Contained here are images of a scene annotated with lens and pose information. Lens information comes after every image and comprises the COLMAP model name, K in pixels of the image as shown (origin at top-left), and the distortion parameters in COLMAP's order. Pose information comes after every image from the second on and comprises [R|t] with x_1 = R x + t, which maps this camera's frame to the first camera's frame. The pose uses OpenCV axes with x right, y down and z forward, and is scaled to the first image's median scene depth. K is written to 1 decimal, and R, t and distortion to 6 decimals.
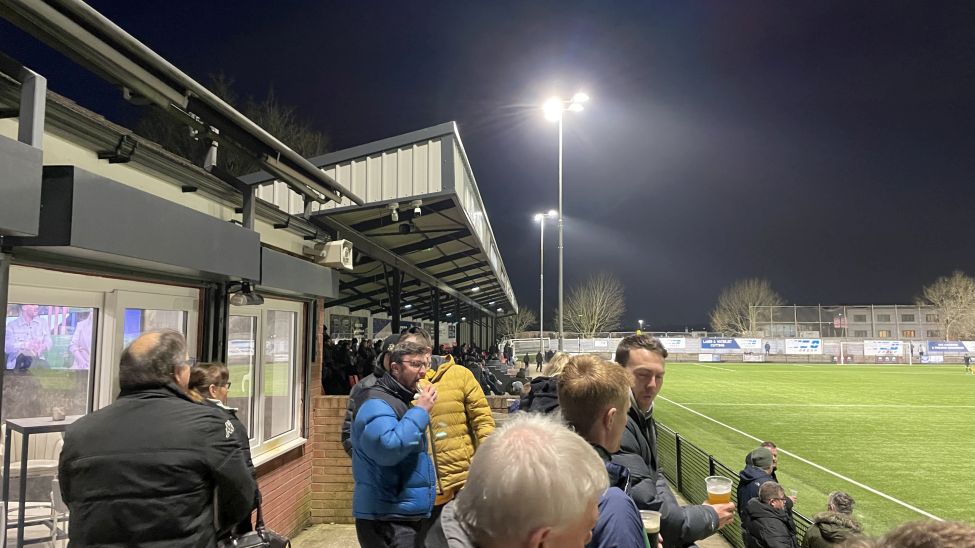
lens RADIAL K [[731.0, 0, 487.5], [0, 731.0, 274.0], [0, 0, 1]] dist [0.012411, 0.001102]
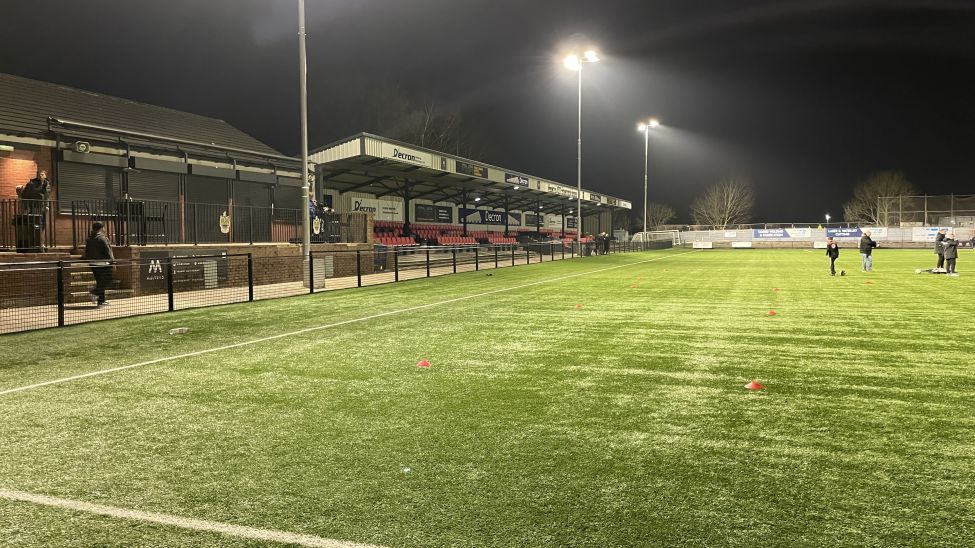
lens RADIAL K [[731.0, 0, 487.5], [0, 731.0, 274.0], [0, 0, 1]] dist [0.012411, 0.001102]
pose [[0.954946, 0.004556, -0.296743, 0.137181], [0.034200, 0.991532, 0.125281, 0.002200], [0.294801, -0.129786, 0.946704, -0.186201]]
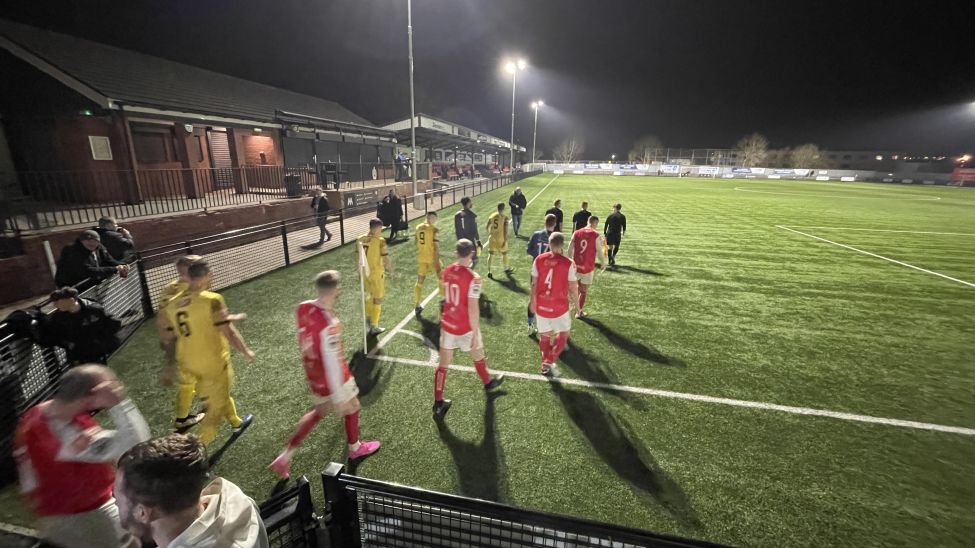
lens RADIAL K [[385.4, 0, 487.5], [0, 385.4, 274.0], [0, 0, 1]] dist [-0.012615, 0.000039]
pose [[0.988424, 0.054911, -0.141428, 0.090479], [-0.001076, 0.934716, 0.355395, -0.010118], [0.151710, -0.351128, 0.923955, -0.196291]]
